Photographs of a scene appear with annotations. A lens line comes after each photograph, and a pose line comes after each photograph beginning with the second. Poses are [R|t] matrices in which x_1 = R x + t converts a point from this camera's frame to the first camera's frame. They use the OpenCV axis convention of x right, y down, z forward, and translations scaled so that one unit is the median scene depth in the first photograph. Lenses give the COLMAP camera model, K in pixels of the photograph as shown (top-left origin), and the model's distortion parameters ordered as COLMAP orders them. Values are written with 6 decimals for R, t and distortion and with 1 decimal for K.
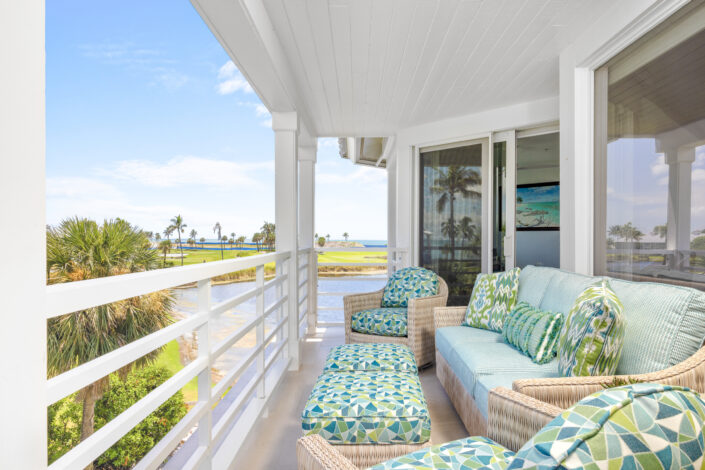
lens RADIAL K [[337.0, 0, 352.8], [0, 337.0, 241.8], [0, 0, 1]] dist [0.000722, 0.000183]
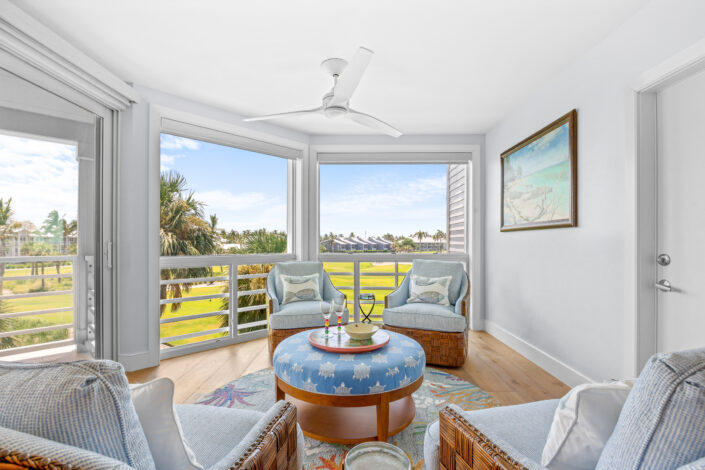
lens RADIAL K [[337.0, 0, 352.8], [0, 337.0, 241.8], [0, 0, 1]] dist [0.000722, 0.000183]
pose [[0.005866, -0.003557, -0.999976, 1.033094], [-0.009760, 0.999946, -0.003614, -0.010132], [0.999935, 0.009781, 0.005830, 0.728766]]
